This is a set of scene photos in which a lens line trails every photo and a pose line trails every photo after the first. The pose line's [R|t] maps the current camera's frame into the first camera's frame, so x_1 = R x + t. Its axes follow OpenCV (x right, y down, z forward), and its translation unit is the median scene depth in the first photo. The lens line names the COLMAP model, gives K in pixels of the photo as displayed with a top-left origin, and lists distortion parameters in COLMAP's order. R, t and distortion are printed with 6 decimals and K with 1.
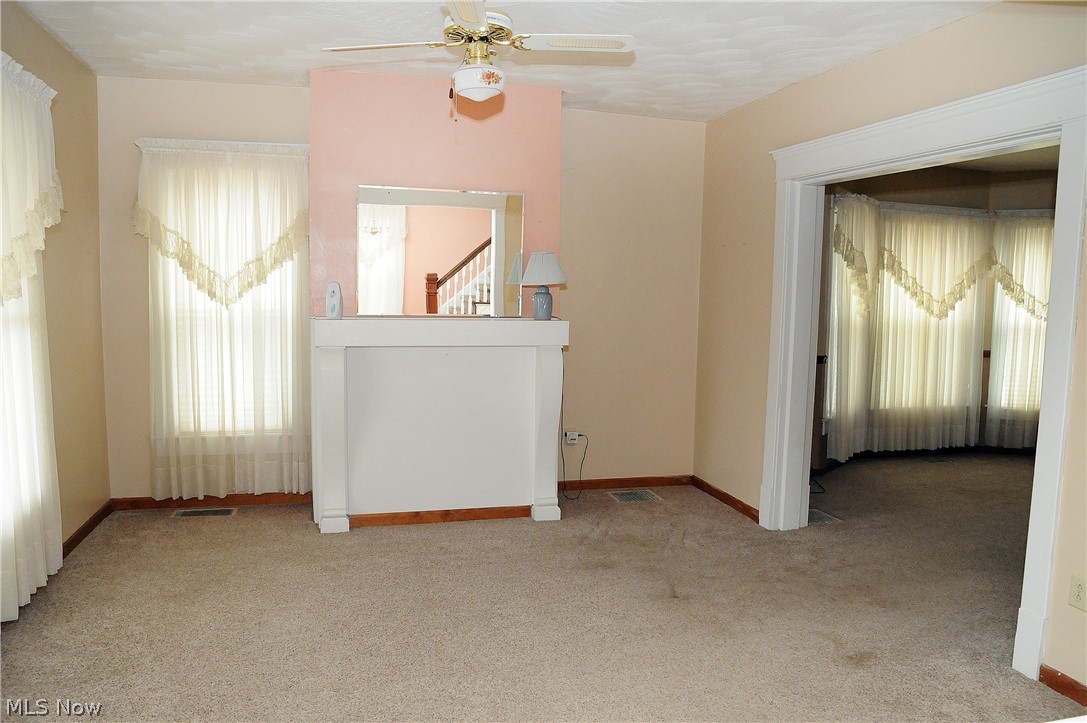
lens RADIAL K [[772.2, 0, 545.7], [0, 772.2, 376.5], [0, 0, 1]] dist [-0.119692, 0.069608]
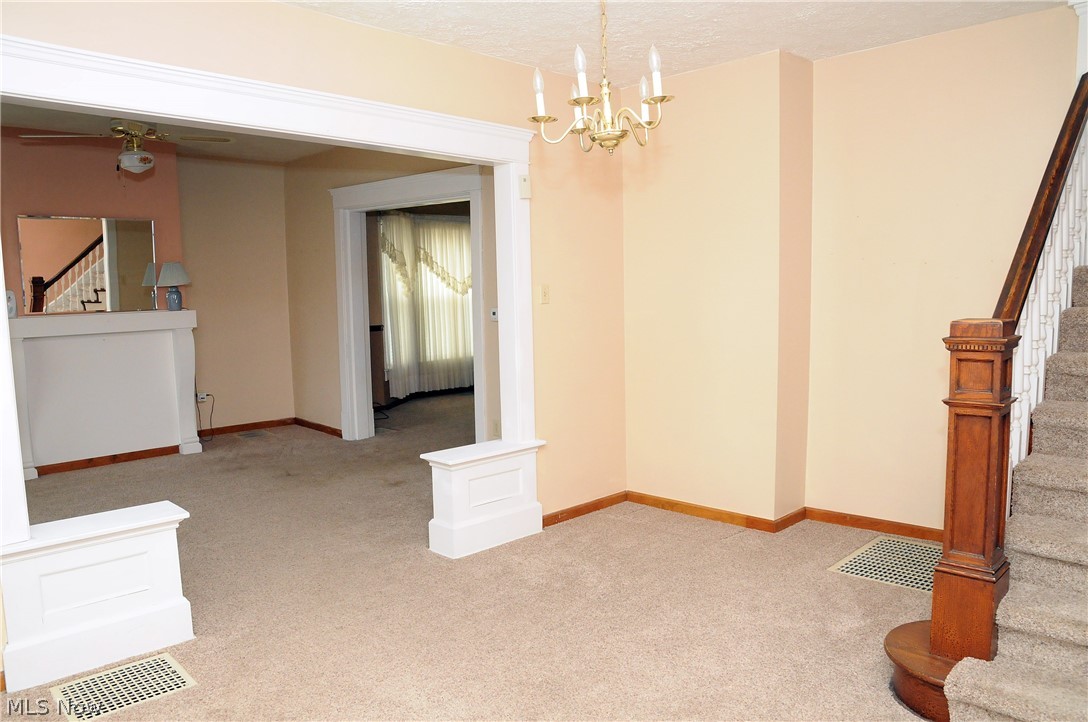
lens RADIAL K [[772.9, 0, 546.2], [0, 772.9, 376.0], [0, 0, 1]] dist [-0.119692, 0.069608]
pose [[0.868449, -0.091696, 0.487225, -0.075807], [0.083270, 0.995764, 0.038981, 0.037459], [-0.488736, 0.006718, 0.872406, -0.409079]]
